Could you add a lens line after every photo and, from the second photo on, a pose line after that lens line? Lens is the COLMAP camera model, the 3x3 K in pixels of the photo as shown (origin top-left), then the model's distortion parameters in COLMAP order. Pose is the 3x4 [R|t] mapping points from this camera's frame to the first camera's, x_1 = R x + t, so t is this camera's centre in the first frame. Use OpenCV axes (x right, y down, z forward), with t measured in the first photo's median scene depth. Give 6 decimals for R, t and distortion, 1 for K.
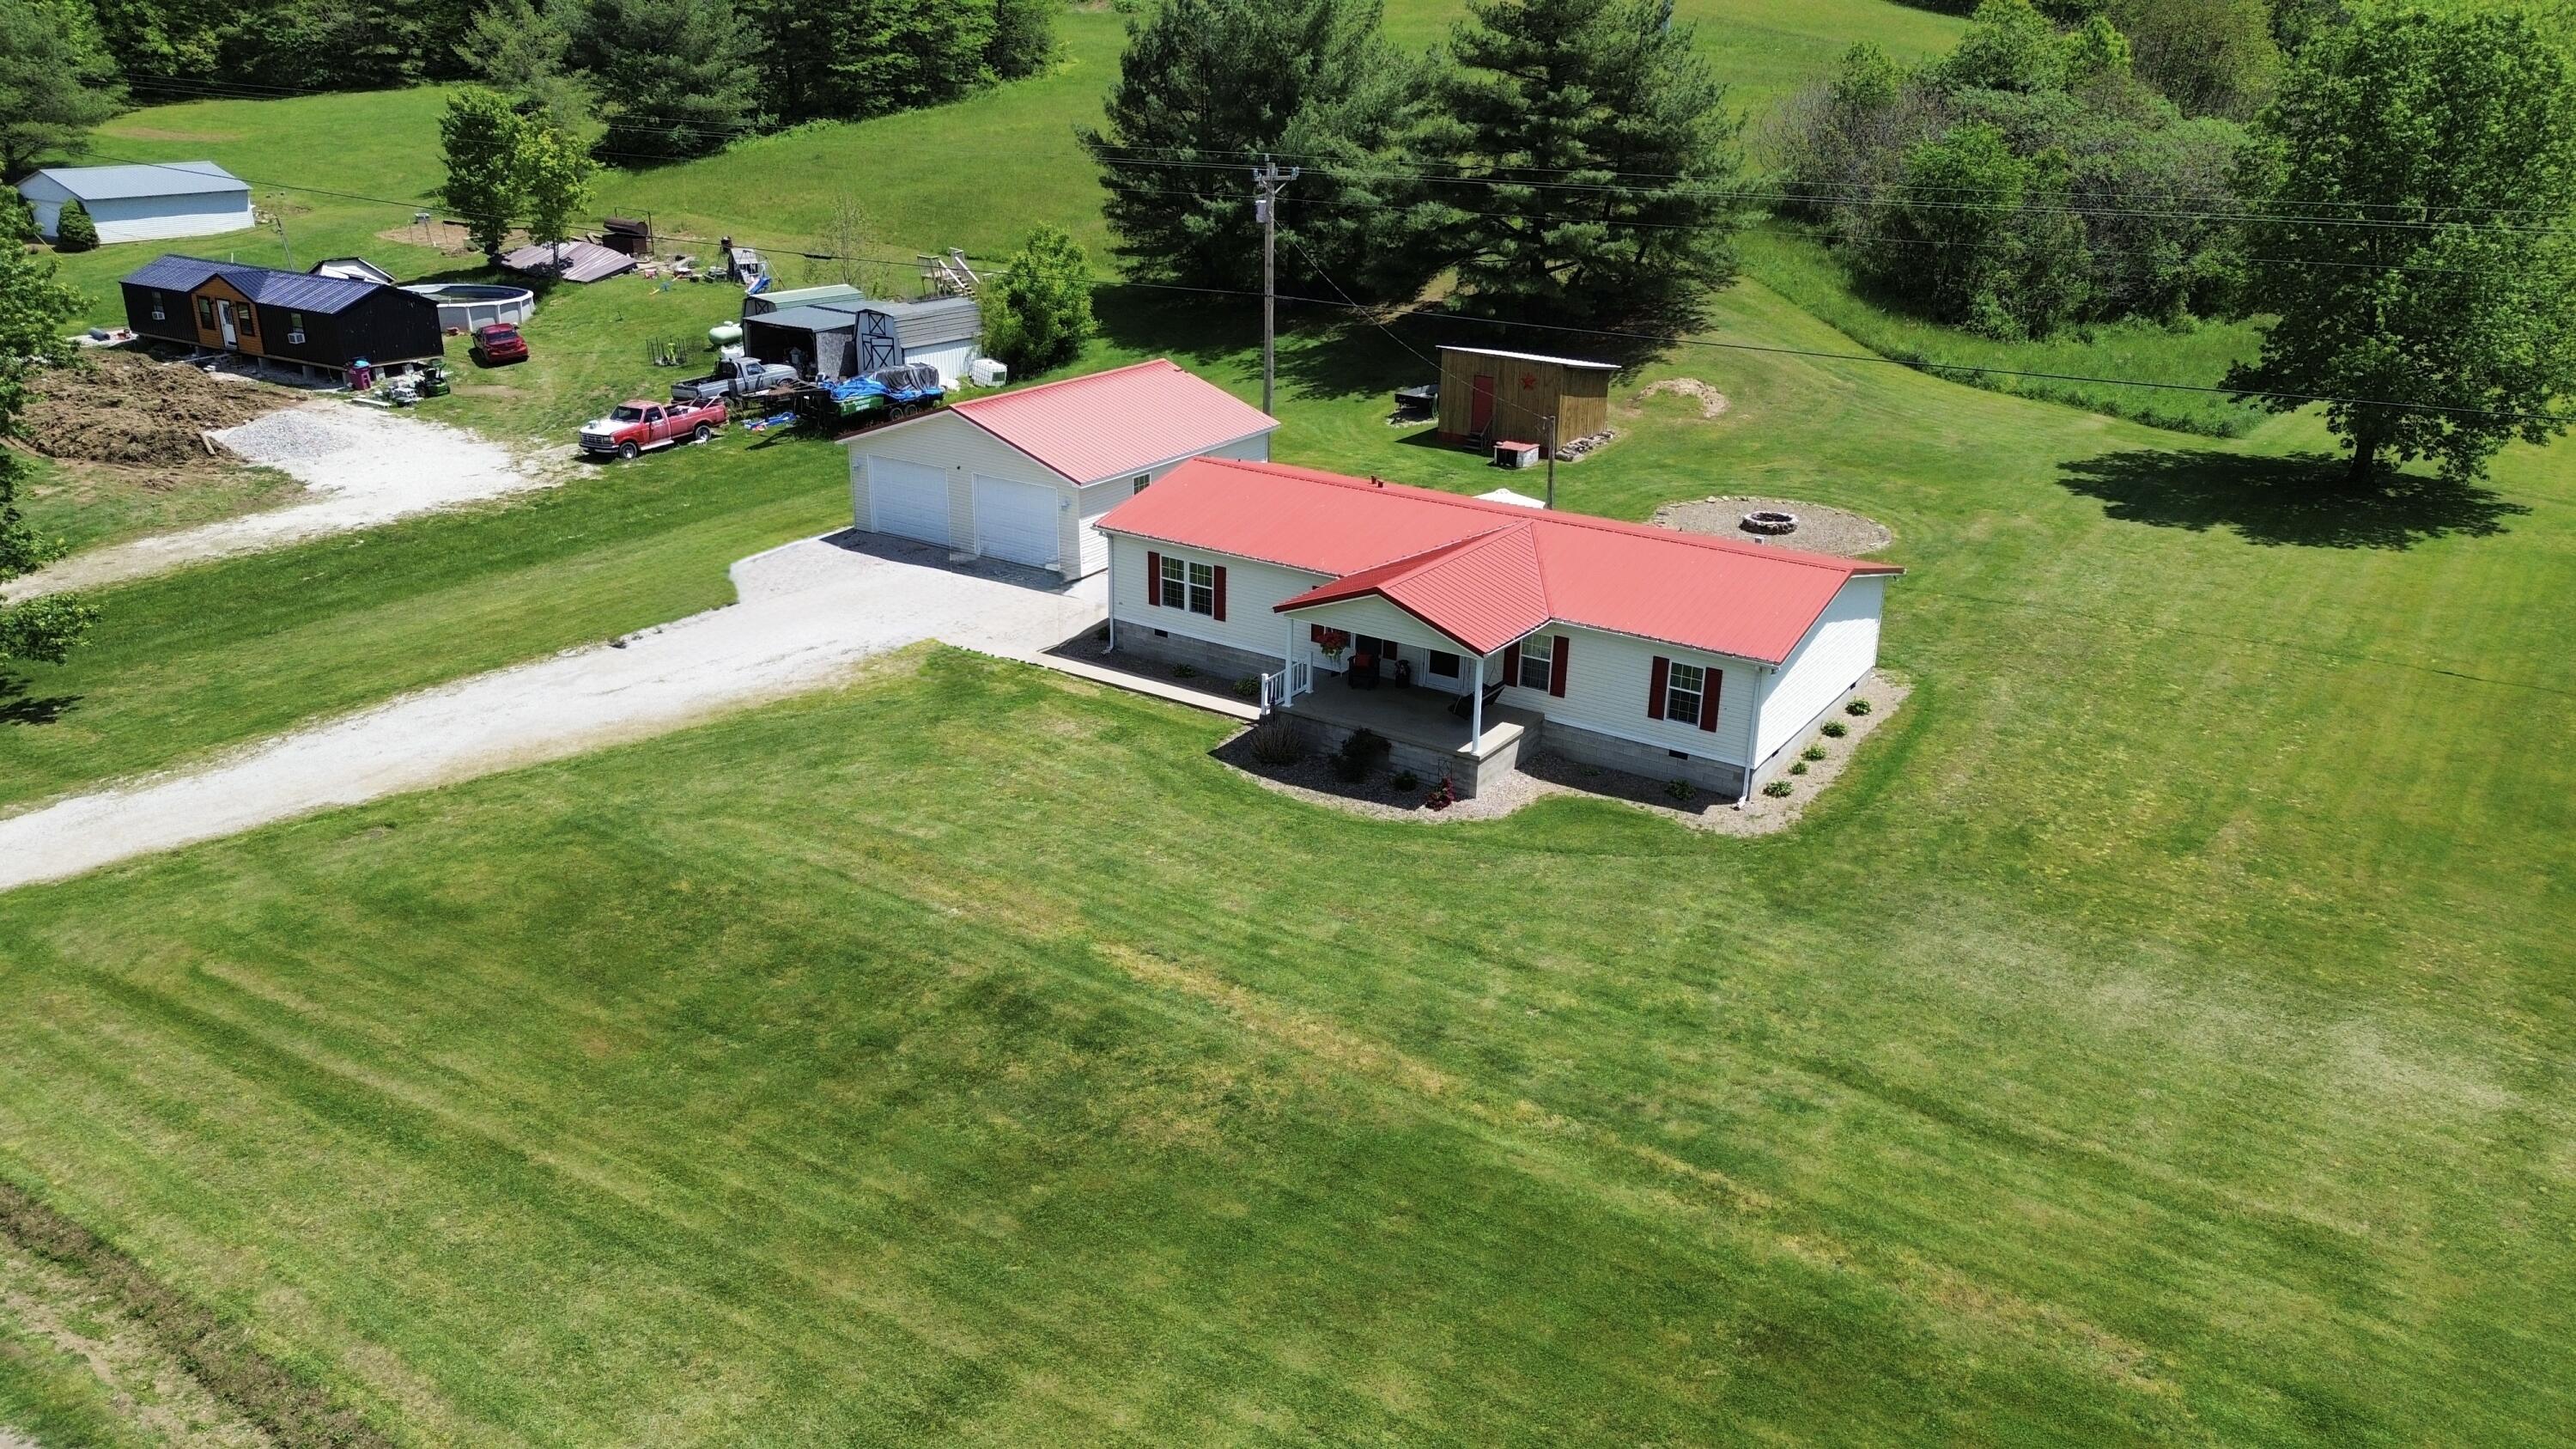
lens RADIAL K [[1853.9, 0, 1284.5], [0, 1853.9, 714.5], [0, 0, 1]] dist [0.084752, -0.095218]
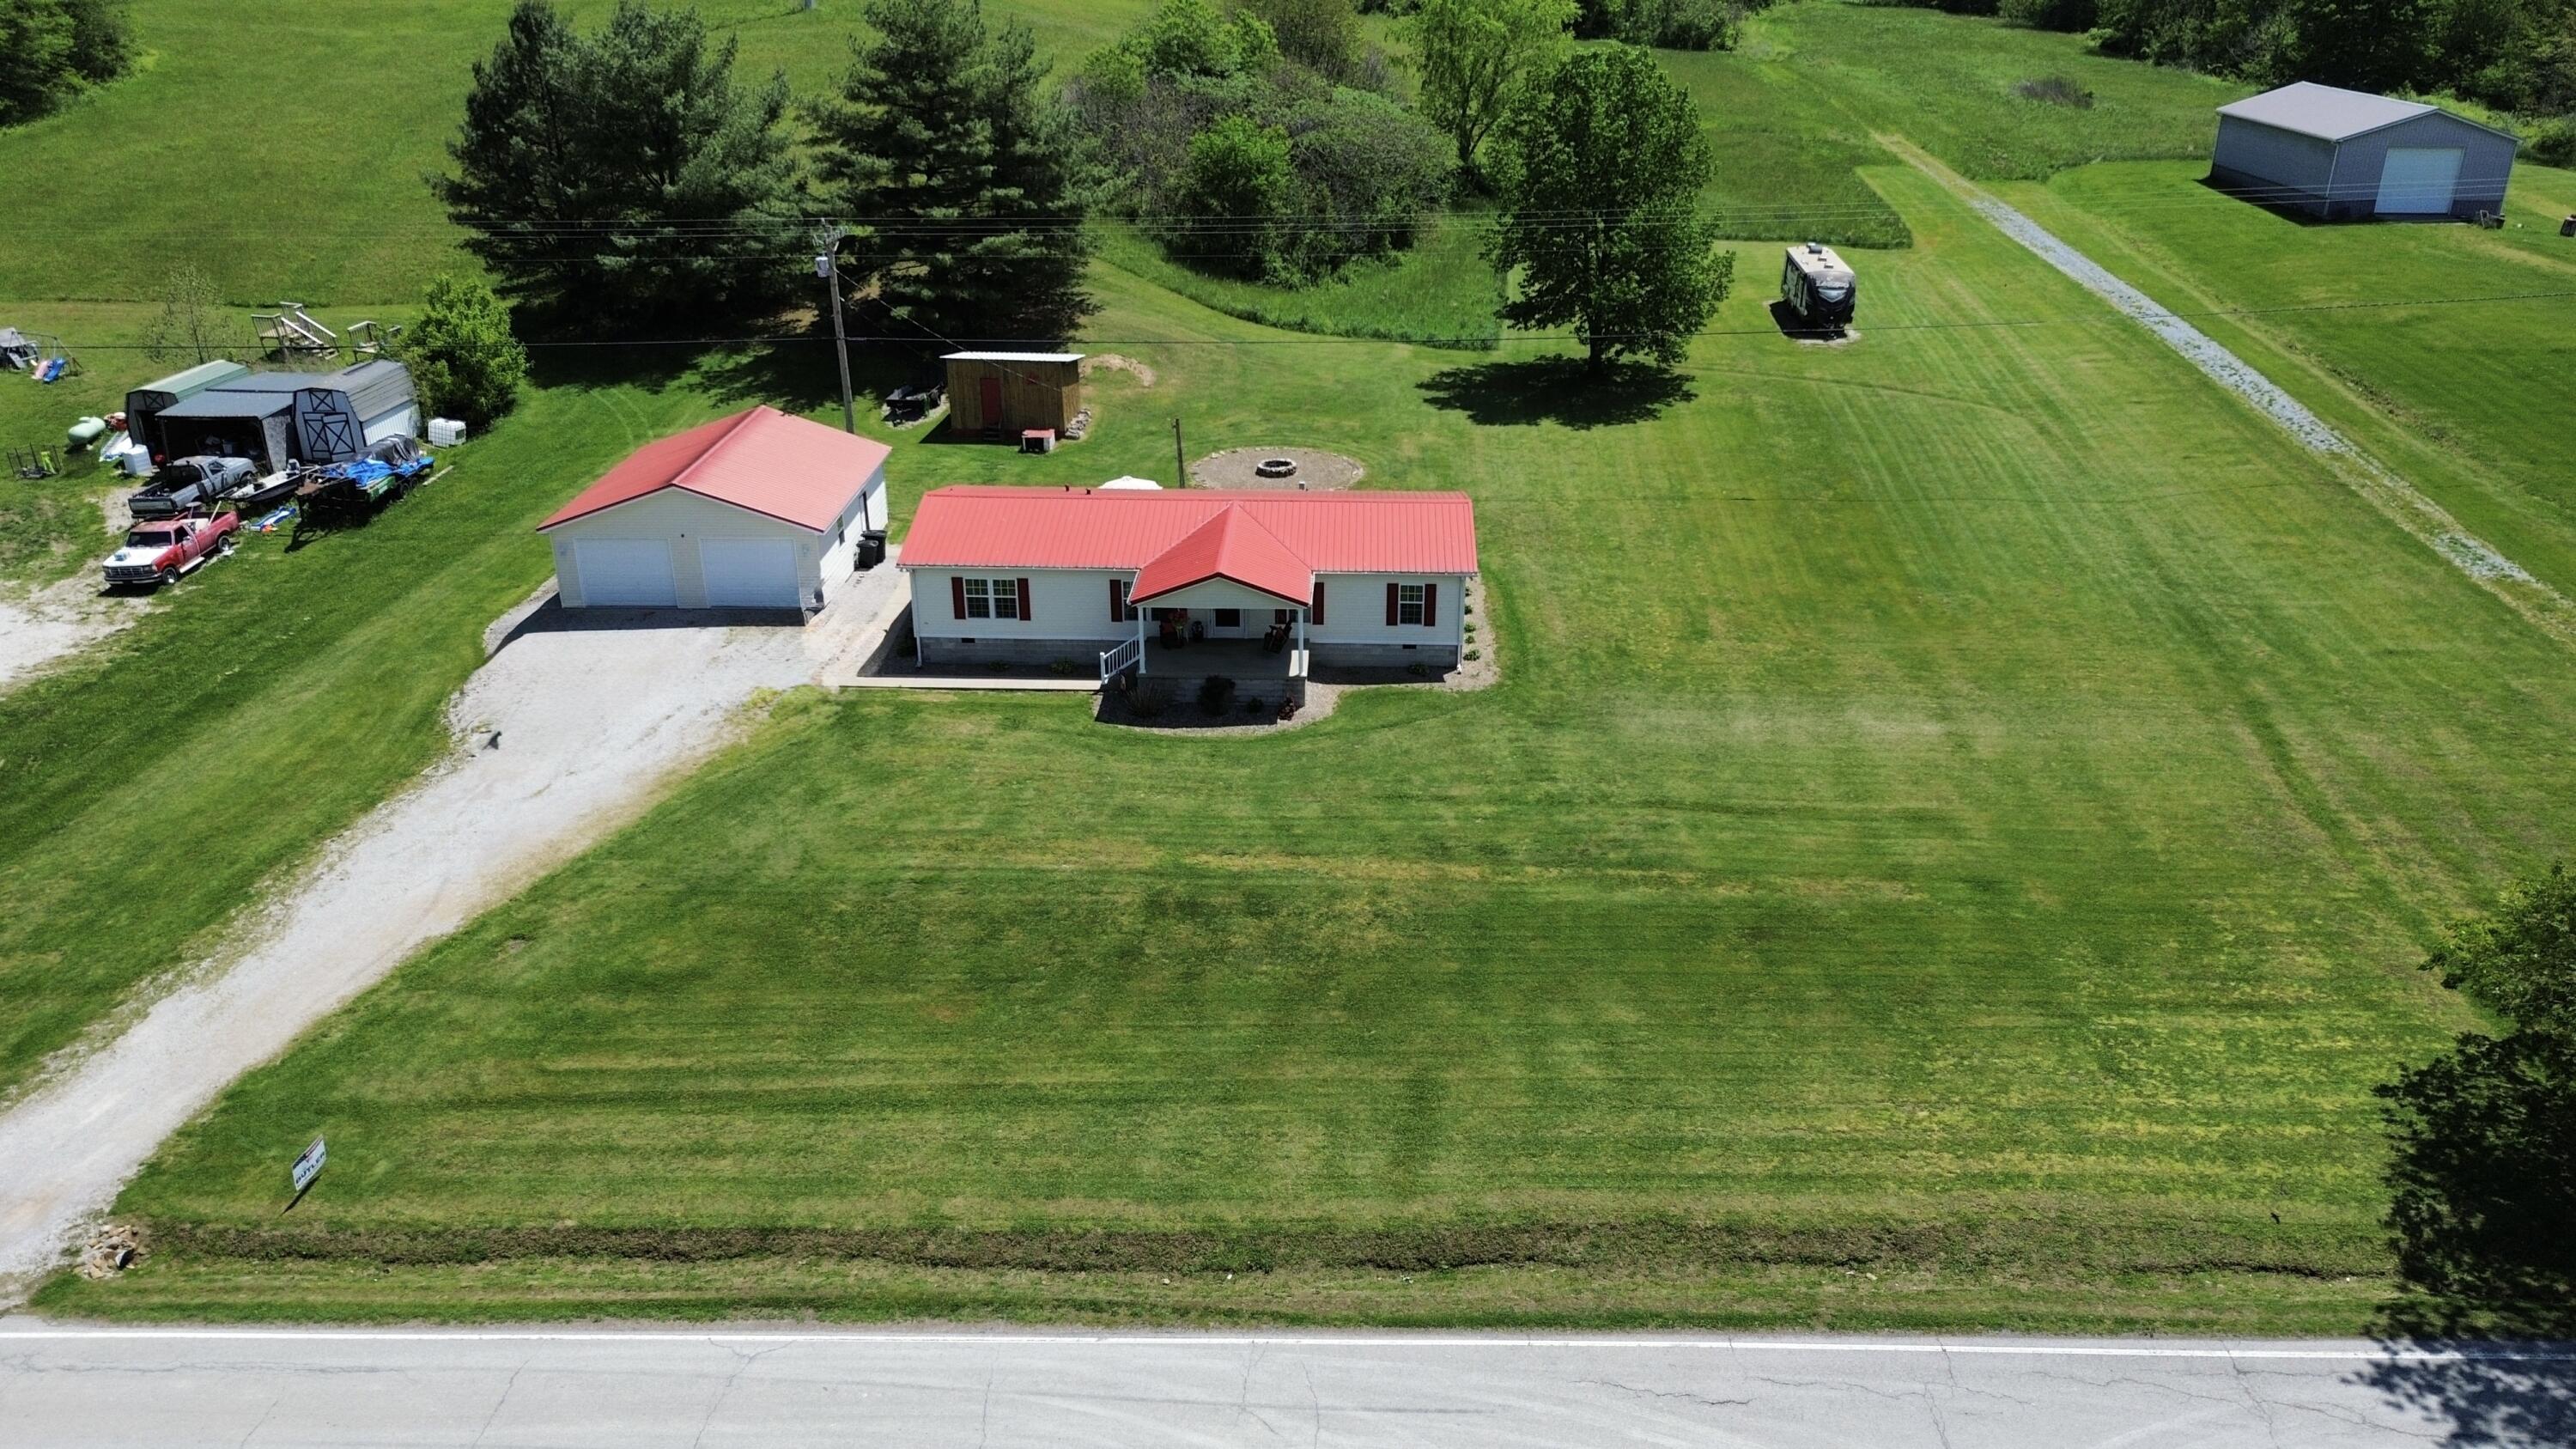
lens RADIAL K [[1871.7, 0, 1301.7], [0, 1871.7, 730.9], [0, 0, 1]] dist [0.098998, -0.103283]
pose [[0.850909, -0.228506, 0.473010, -0.394018], [0.200176, 0.973542, 0.110206, -0.064058], [-0.485678, 0.000910, 0.874137, -0.167244]]
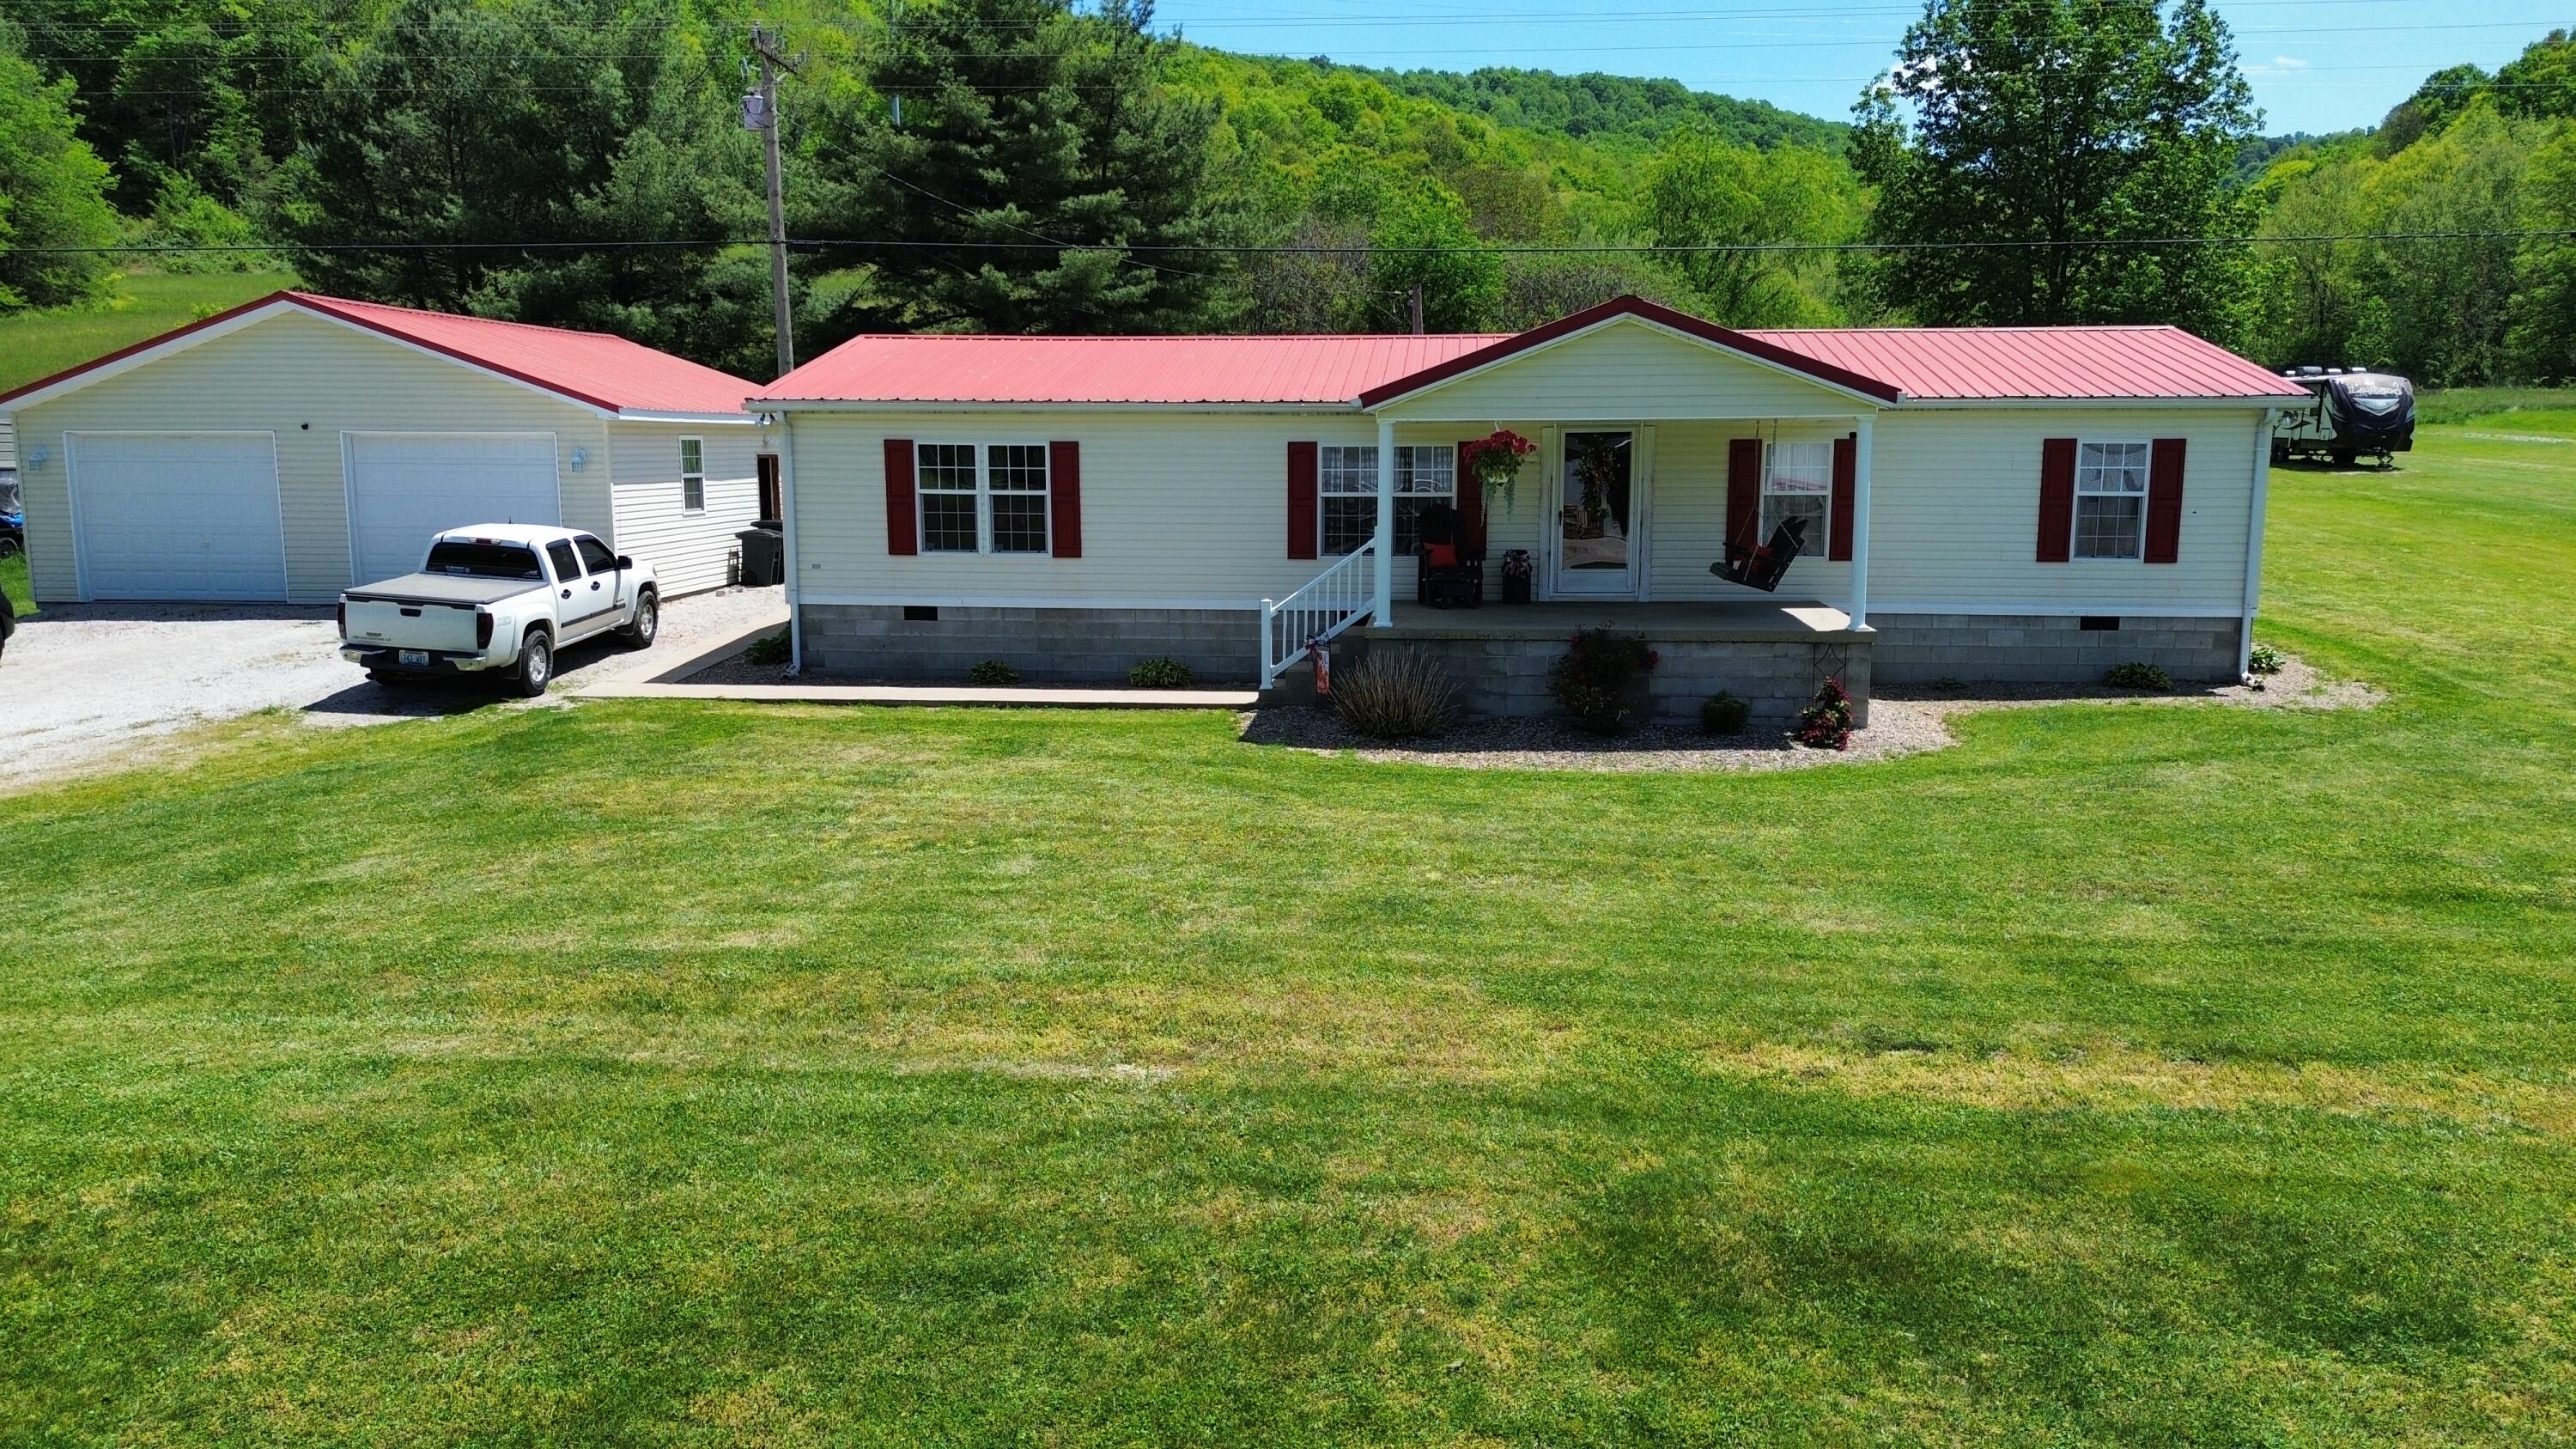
lens RADIAL K [[1833.9, 0, 1284.0], [0, 1833.9, 710.3], [0, 0, 1]] dist [0.082760, -0.087102]
pose [[0.882405, -0.090435, 0.461717, -0.168237], [0.183700, 0.969683, -0.161149, 0.061353], [-0.433146, 0.227016, 0.872266, 0.443938]]
